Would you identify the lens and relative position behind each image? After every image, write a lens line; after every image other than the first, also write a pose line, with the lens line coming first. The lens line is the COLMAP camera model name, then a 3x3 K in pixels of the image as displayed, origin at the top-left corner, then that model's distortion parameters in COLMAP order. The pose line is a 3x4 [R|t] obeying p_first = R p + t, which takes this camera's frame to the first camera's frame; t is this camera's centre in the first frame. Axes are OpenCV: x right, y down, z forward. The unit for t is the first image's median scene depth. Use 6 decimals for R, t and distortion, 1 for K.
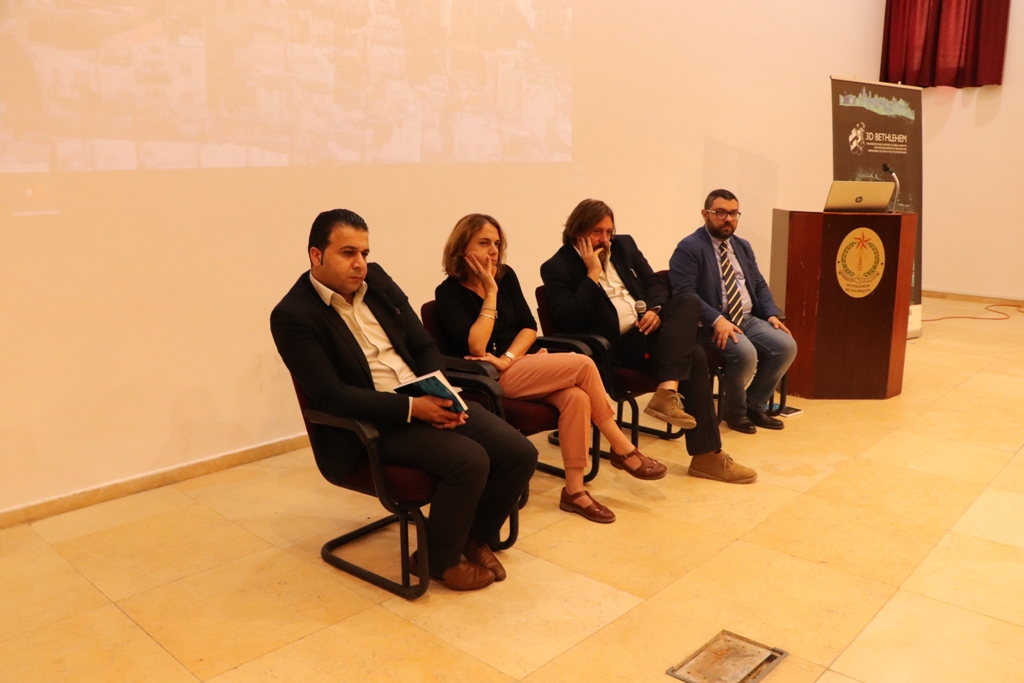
lens RADIAL K [[853.5, 0, 511.7], [0, 853.5, 338.7], [0, 0, 1]] dist [-0.122981, 0.012699]
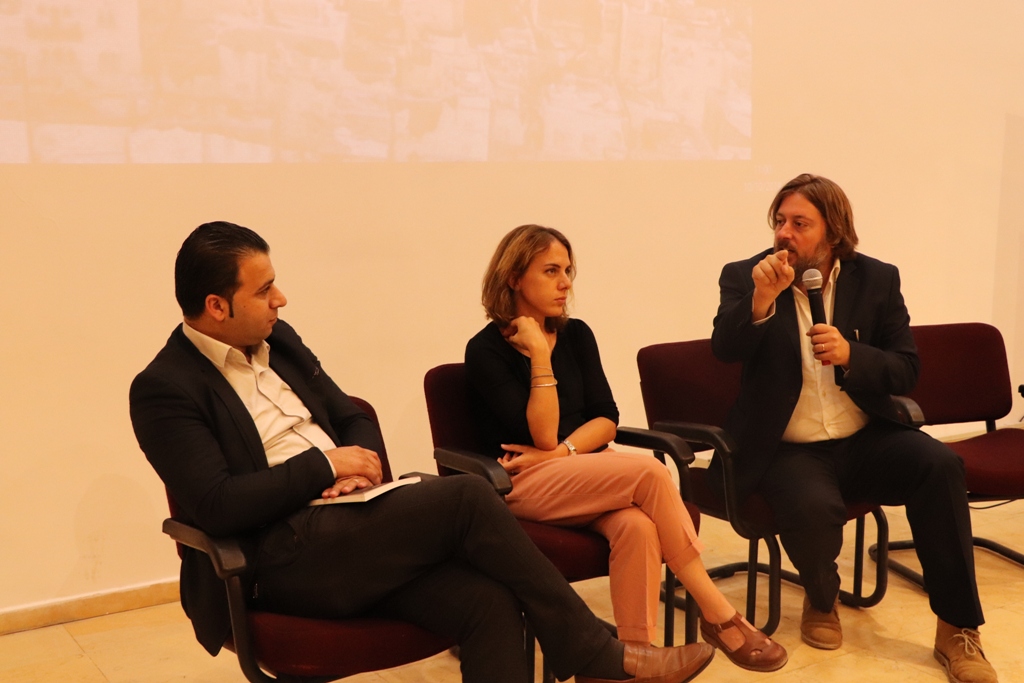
lens RADIAL K [[1265.8, 0, 512.0], [0, 1265.8, 340.0], [0, 0, 1]] dist [0.028024, 0.000000]
pose [[0.975011, 0.024561, -0.220795, 0.163762], [-0.040162, 0.996981, -0.066448, -0.001290], [0.218496, 0.073655, 0.973054, 0.052655]]
